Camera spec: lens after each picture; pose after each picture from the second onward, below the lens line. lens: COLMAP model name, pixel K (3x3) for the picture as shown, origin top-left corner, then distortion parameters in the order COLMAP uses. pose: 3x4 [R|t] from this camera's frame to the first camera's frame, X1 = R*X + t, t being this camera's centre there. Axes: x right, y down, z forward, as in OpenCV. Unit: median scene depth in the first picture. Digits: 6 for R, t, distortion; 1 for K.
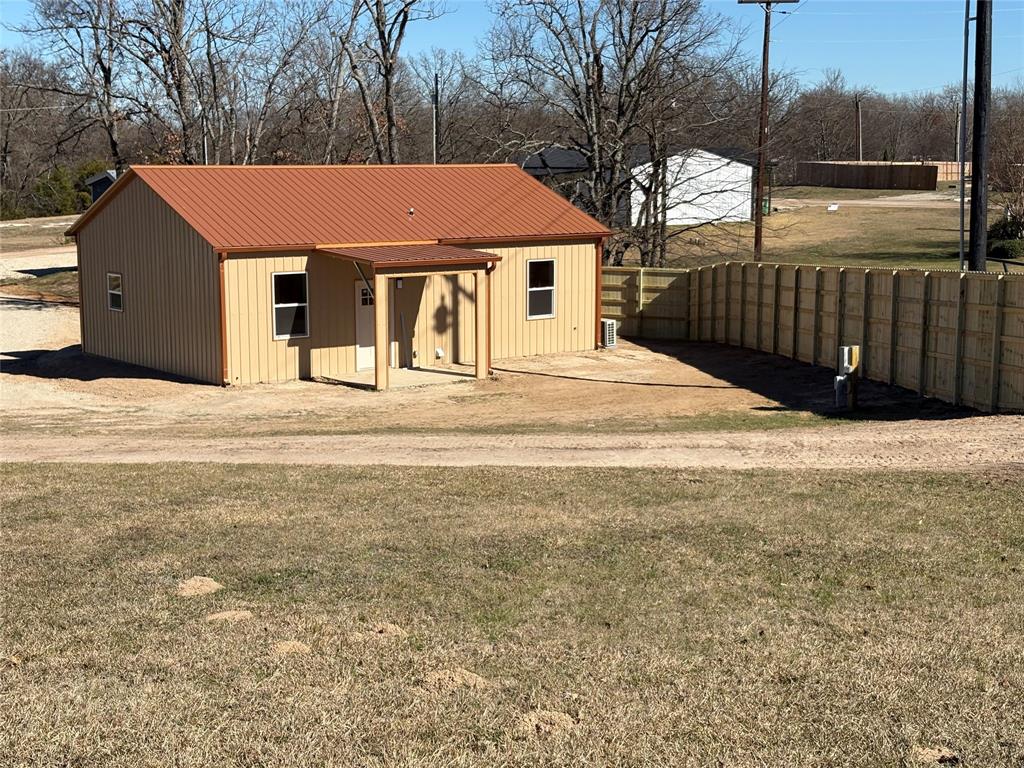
lens RADIAL K [[1588.3, 0, 513.4], [0, 1588.3, 380.5], [0, 0, 1]] dist [0.126854, 0.000000]
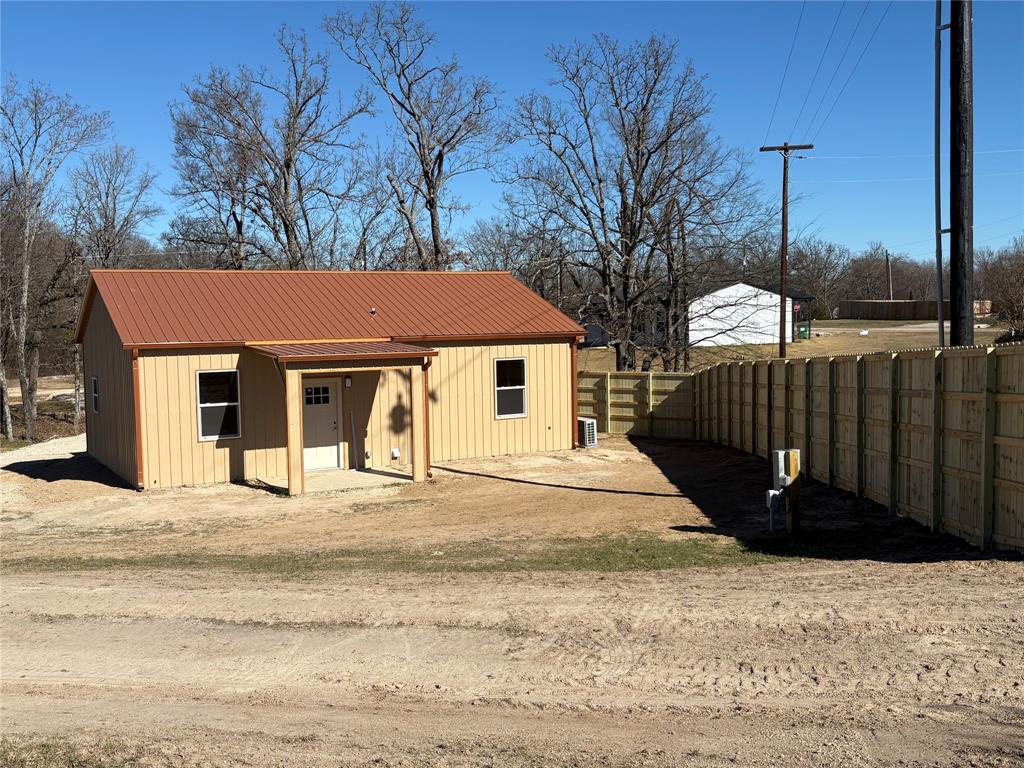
lens RADIAL K [[1050.6, 0, 512.0], [0, 1050.6, 388.4], [0, 0, 1]] dist [0.060189, 0.000000]
pose [[0.989453, -0.008172, -0.144623, 0.125365], [-0.002316, 0.997387, -0.072205, -0.011415], [0.144835, 0.071779, 0.986849, 0.394701]]
